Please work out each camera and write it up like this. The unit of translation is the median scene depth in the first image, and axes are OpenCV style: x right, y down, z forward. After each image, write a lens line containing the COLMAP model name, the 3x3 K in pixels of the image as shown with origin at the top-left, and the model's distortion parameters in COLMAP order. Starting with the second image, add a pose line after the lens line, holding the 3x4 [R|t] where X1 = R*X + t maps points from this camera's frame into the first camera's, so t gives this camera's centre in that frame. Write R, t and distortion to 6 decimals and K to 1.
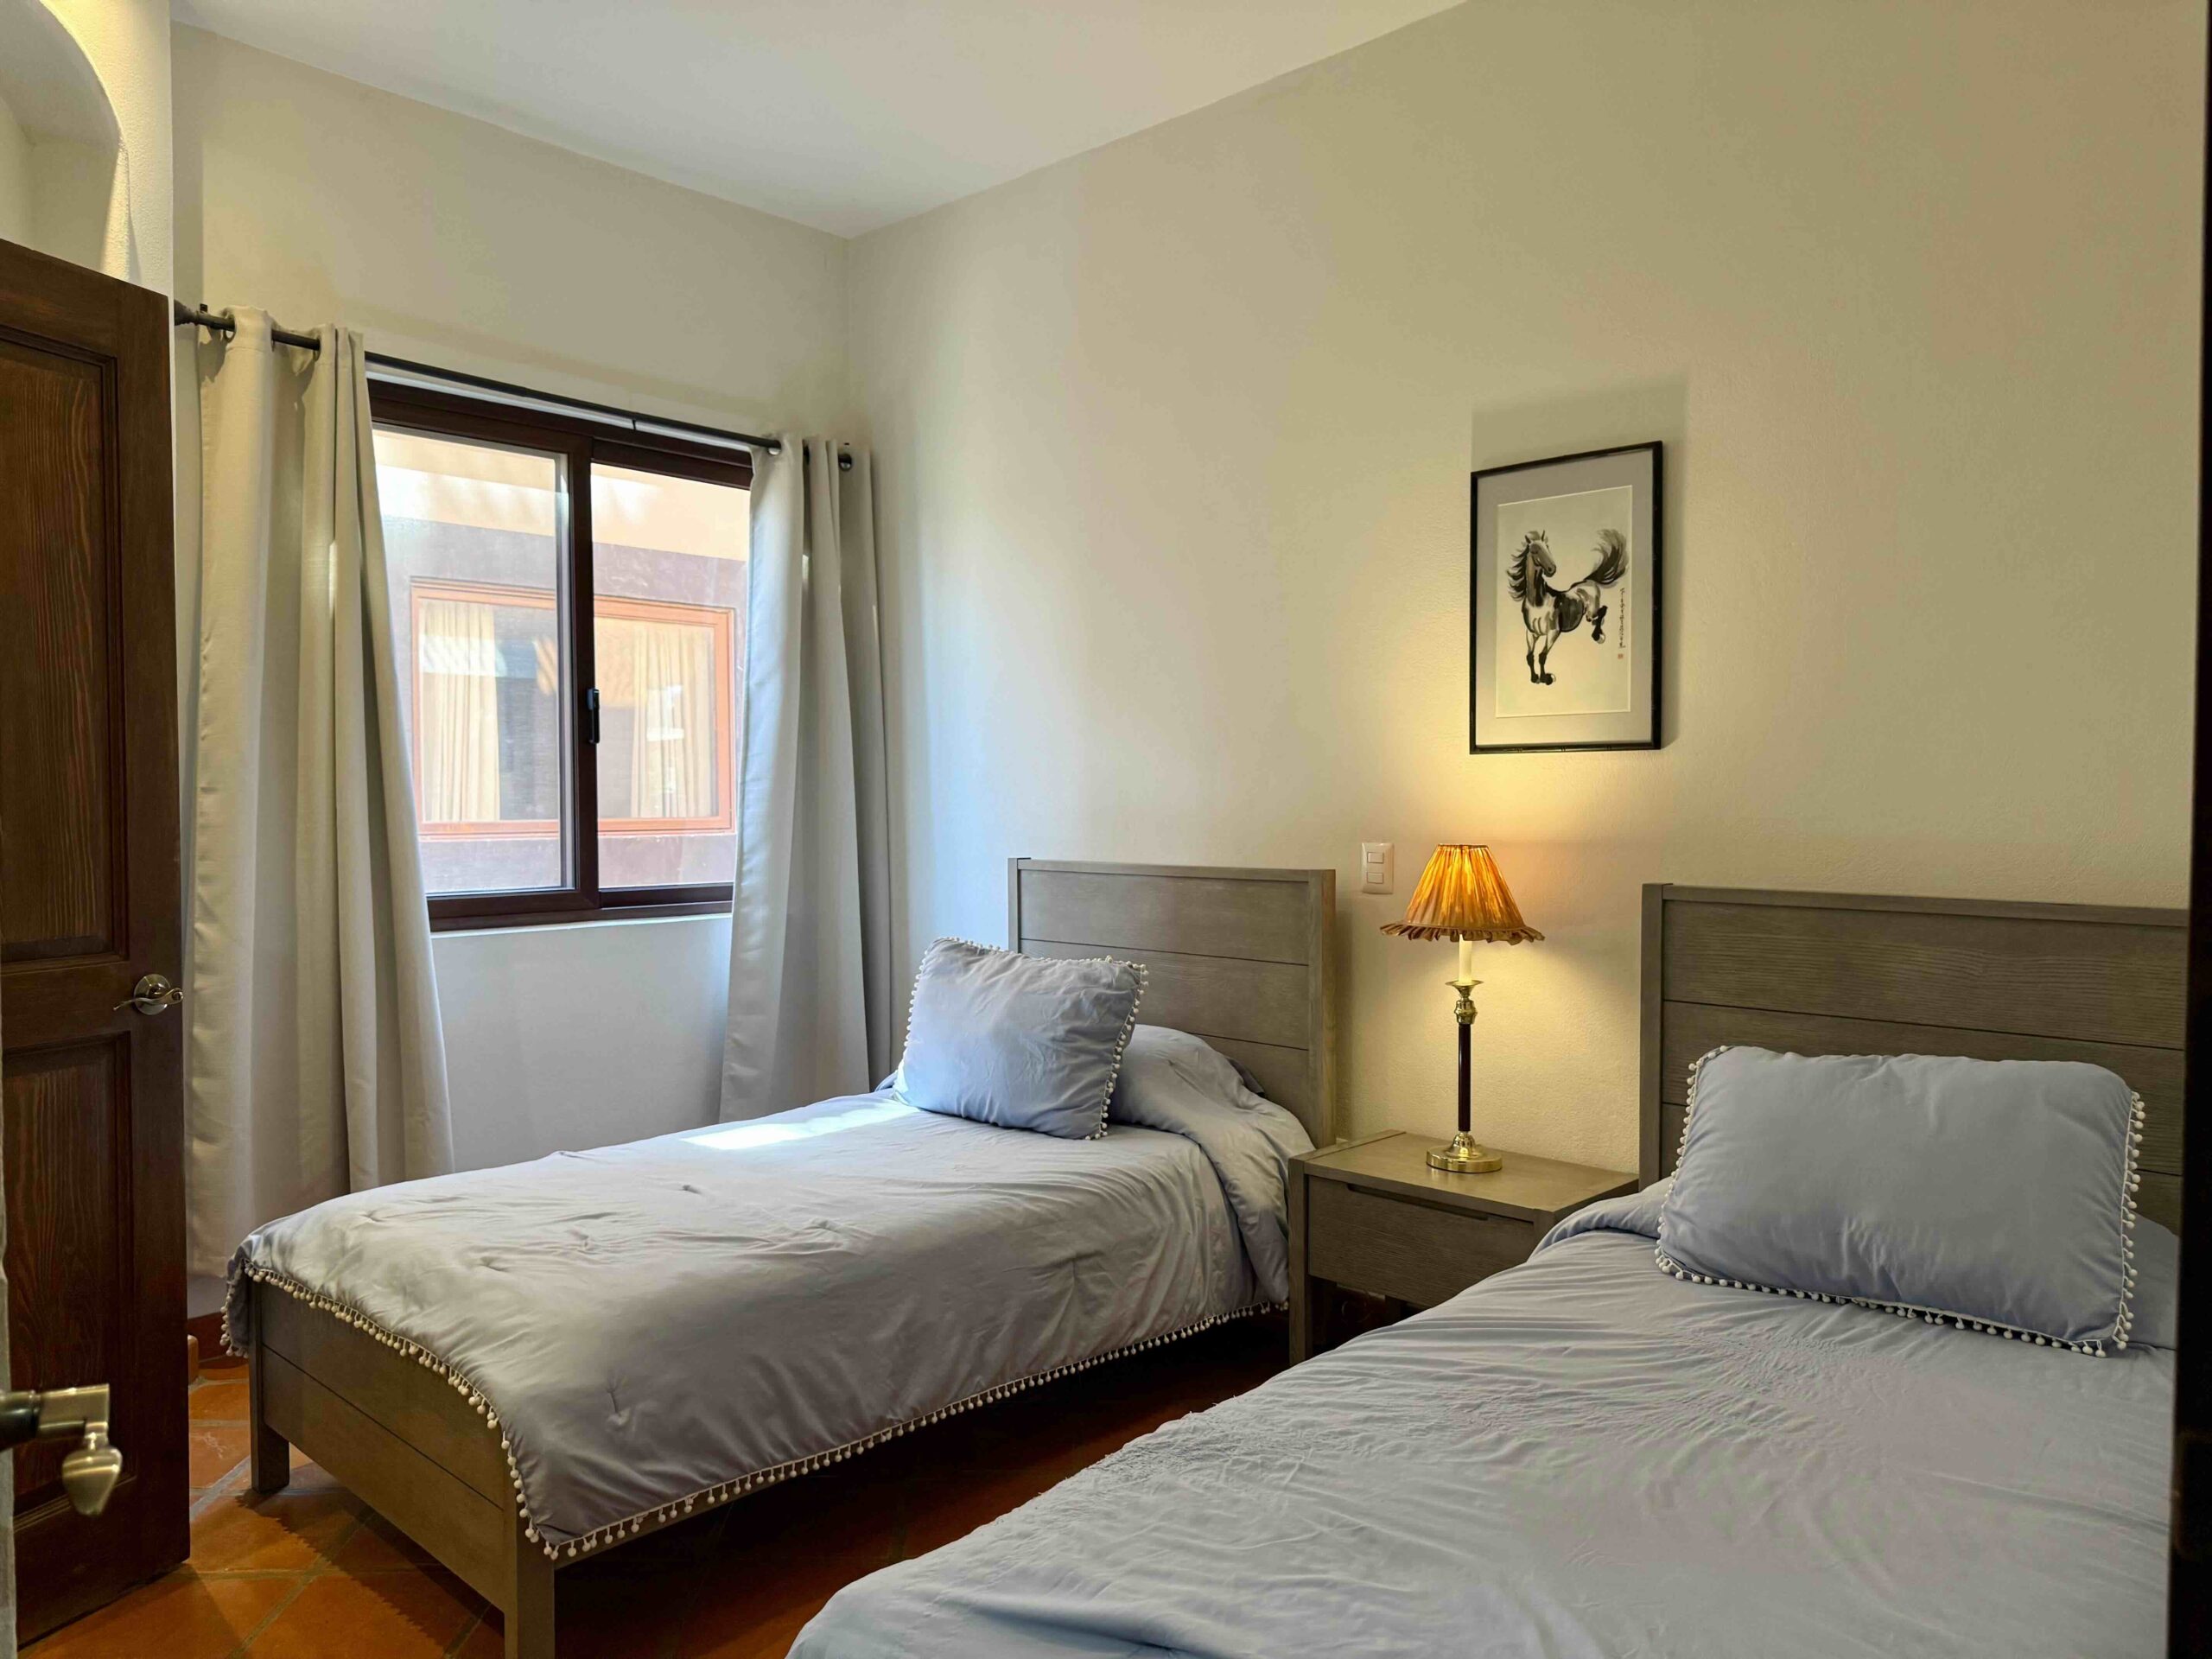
lens RADIAL K [[1572.1, 0, 1112.9], [0, 1572.1, 824.1], [0, 0, 1]] dist [0.062821, -0.100374]
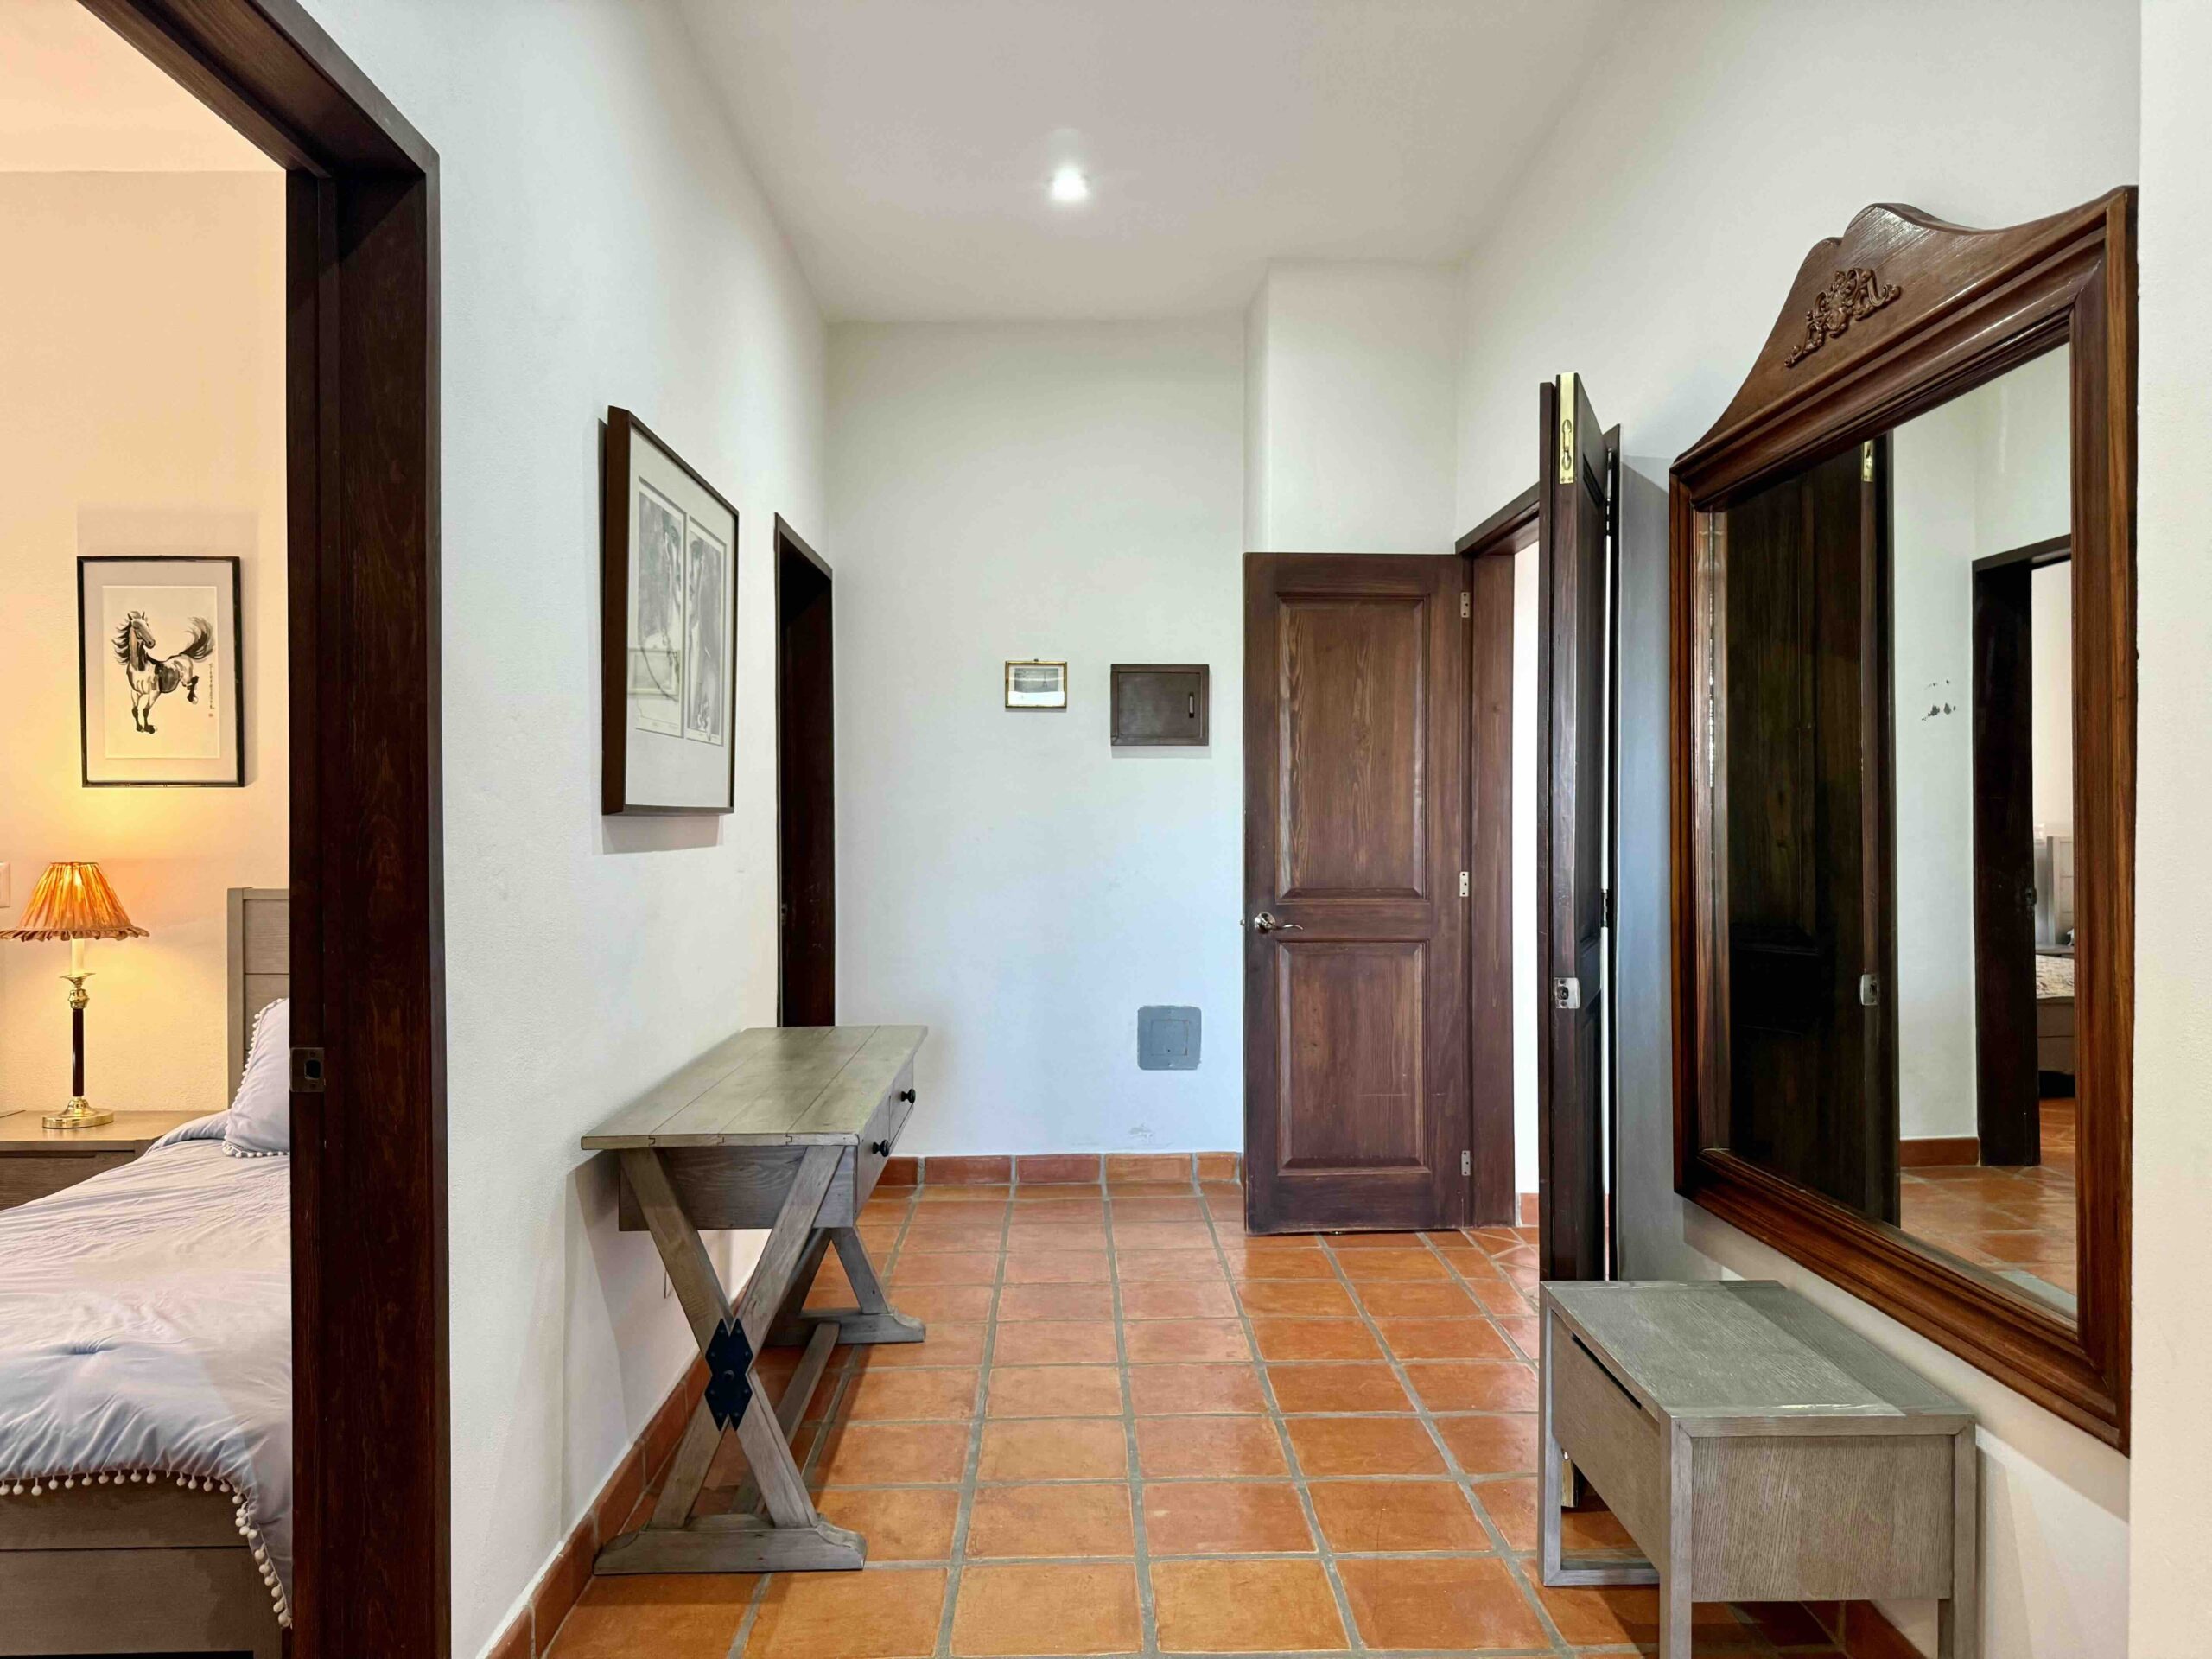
lens RADIAL K [[1597.2, 0, 1105.1], [0, 1597.2, 862.4], [0, 0, 1]] dist [0.002228, 0.004339]
pose [[0.725902, -0.014783, 0.687639, -0.050963], [0.010276, 0.999891, 0.010647, 0.008329], [-0.687722, -0.000663, 0.725974, -0.454951]]
